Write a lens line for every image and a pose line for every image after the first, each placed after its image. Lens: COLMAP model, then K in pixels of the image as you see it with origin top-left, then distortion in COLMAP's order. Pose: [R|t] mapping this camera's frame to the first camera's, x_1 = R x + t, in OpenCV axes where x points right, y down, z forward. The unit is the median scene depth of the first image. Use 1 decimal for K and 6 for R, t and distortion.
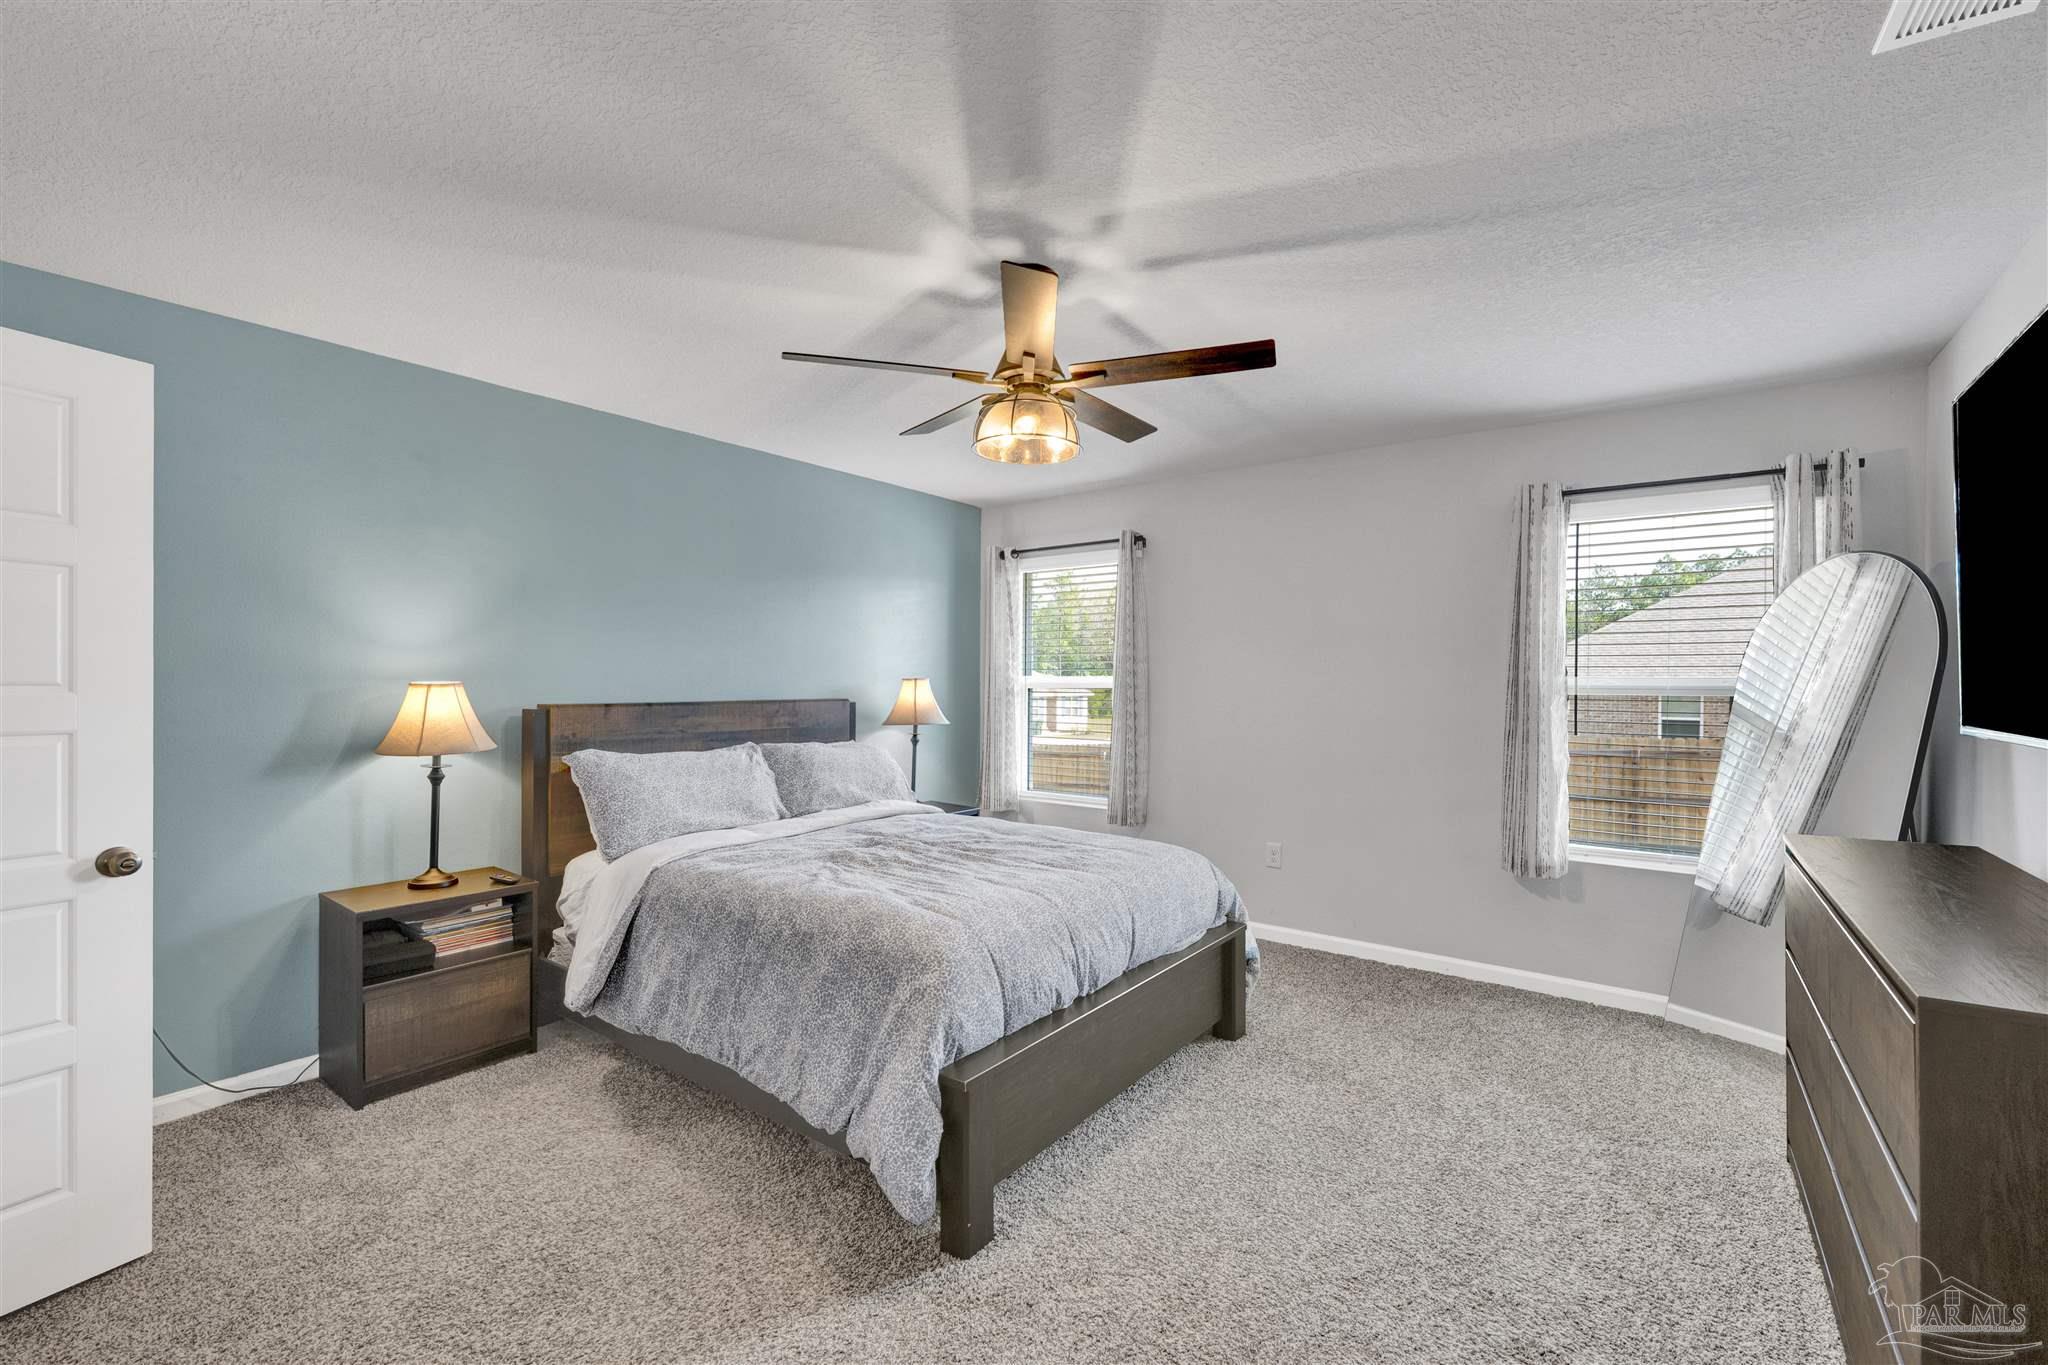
lens RADIAL K [[860.3, 0, 1008.4], [0, 860.3, 679.7], [0, 0, 1]] dist [-0.004491, 0.000015]
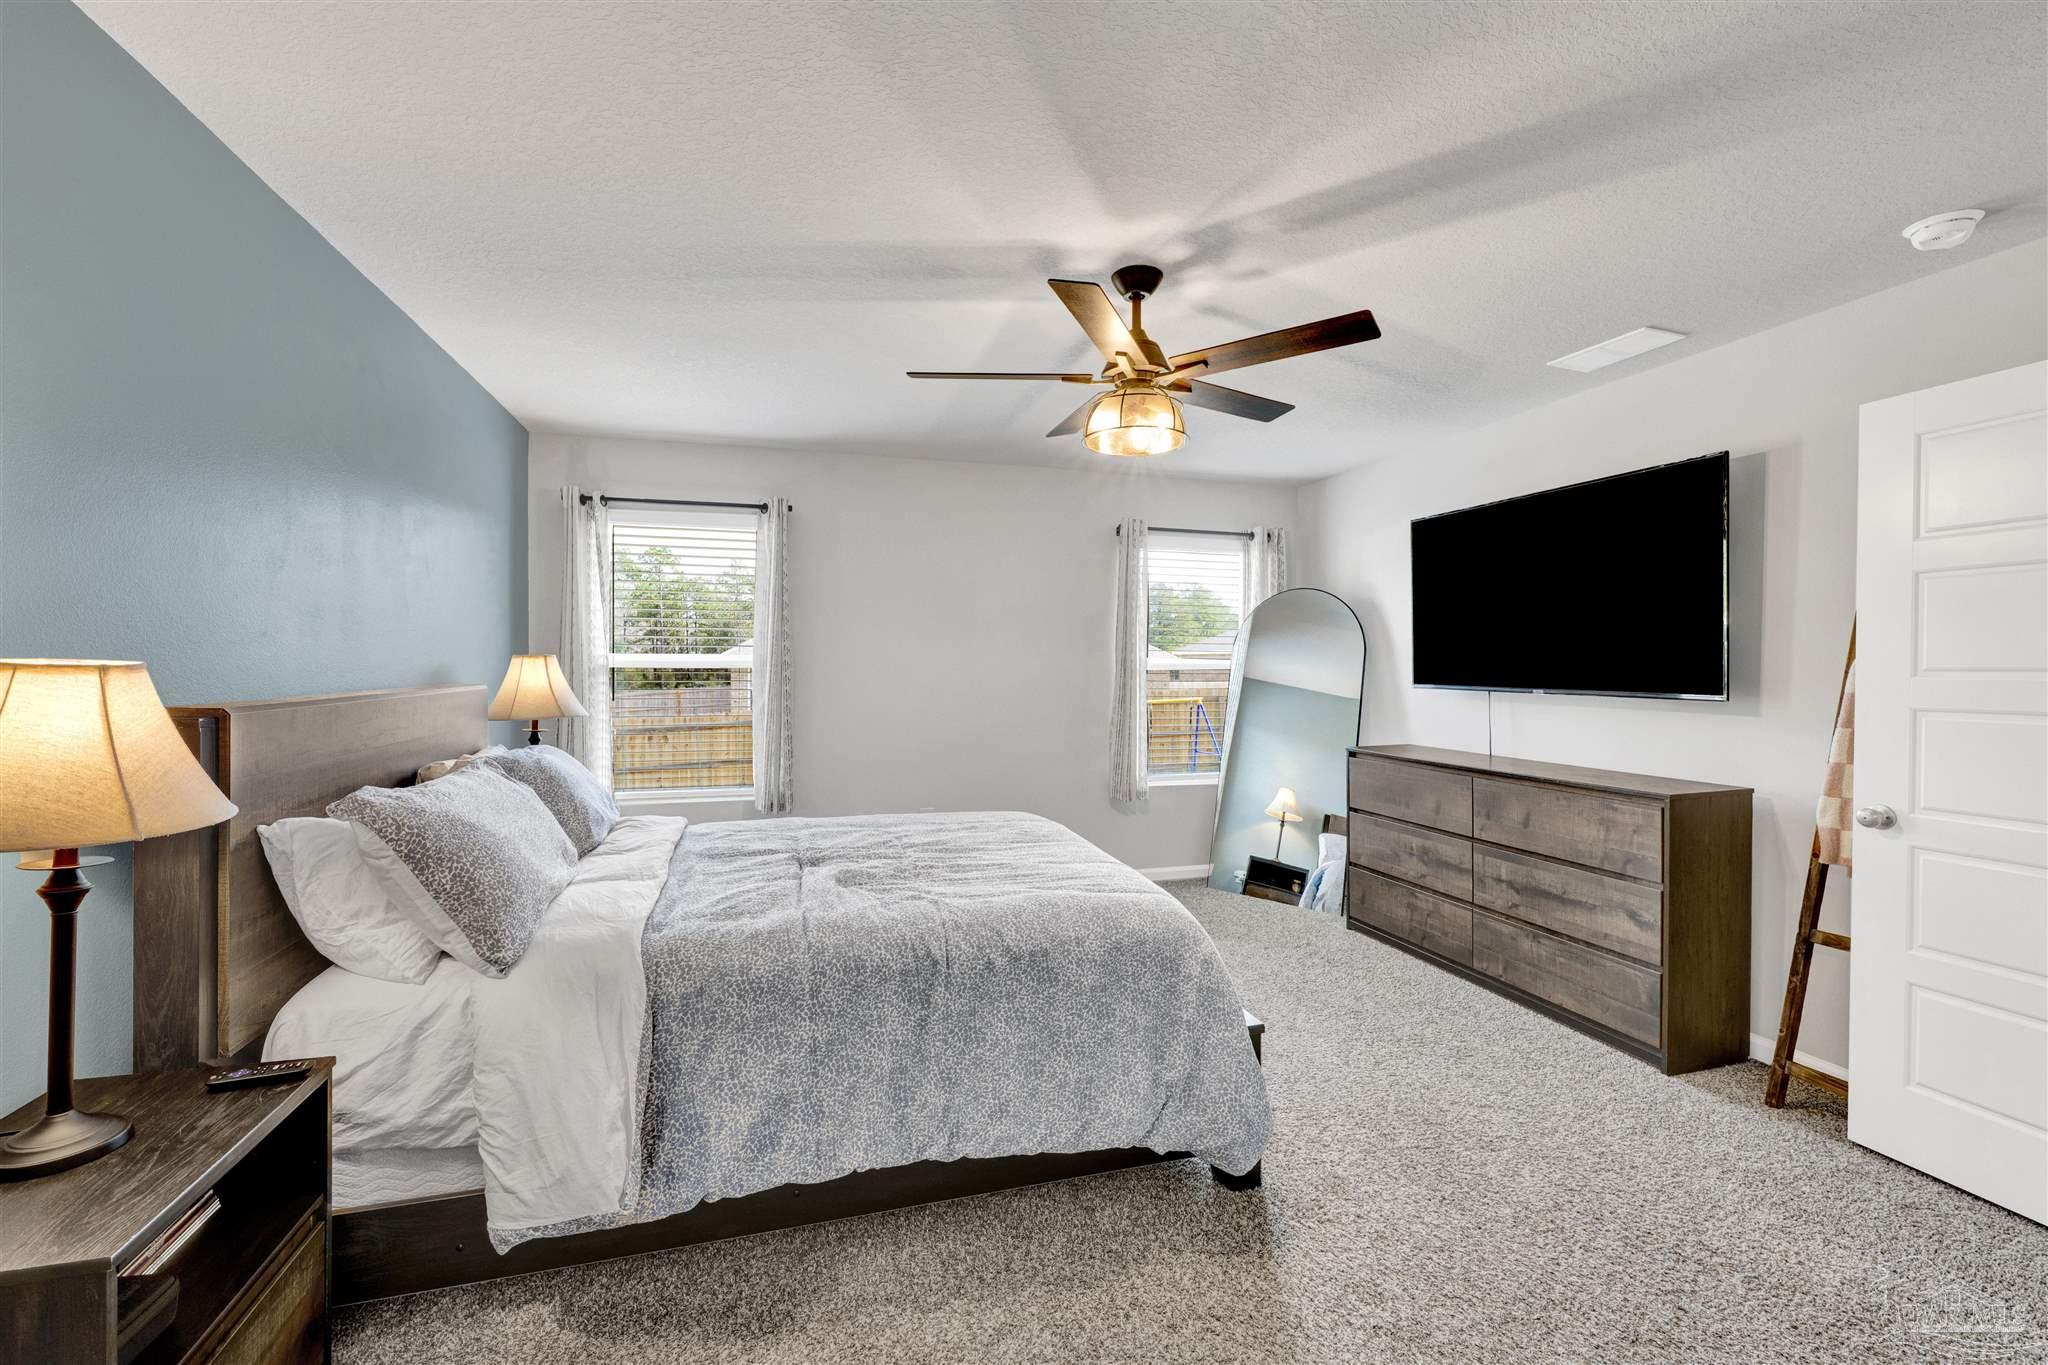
lens RADIAL K [[845.5, 0, 1013.4], [0, 845.5, 669.5], [0, 0, 1]] dist [-0.004937, -0.000629]
pose [[0.601316, -0.007009, 0.798981, -0.735469], [-0.005159, 0.999907, 0.012655, -0.000518], [-0.798995, -0.011731, 0.601223, 0.404093]]
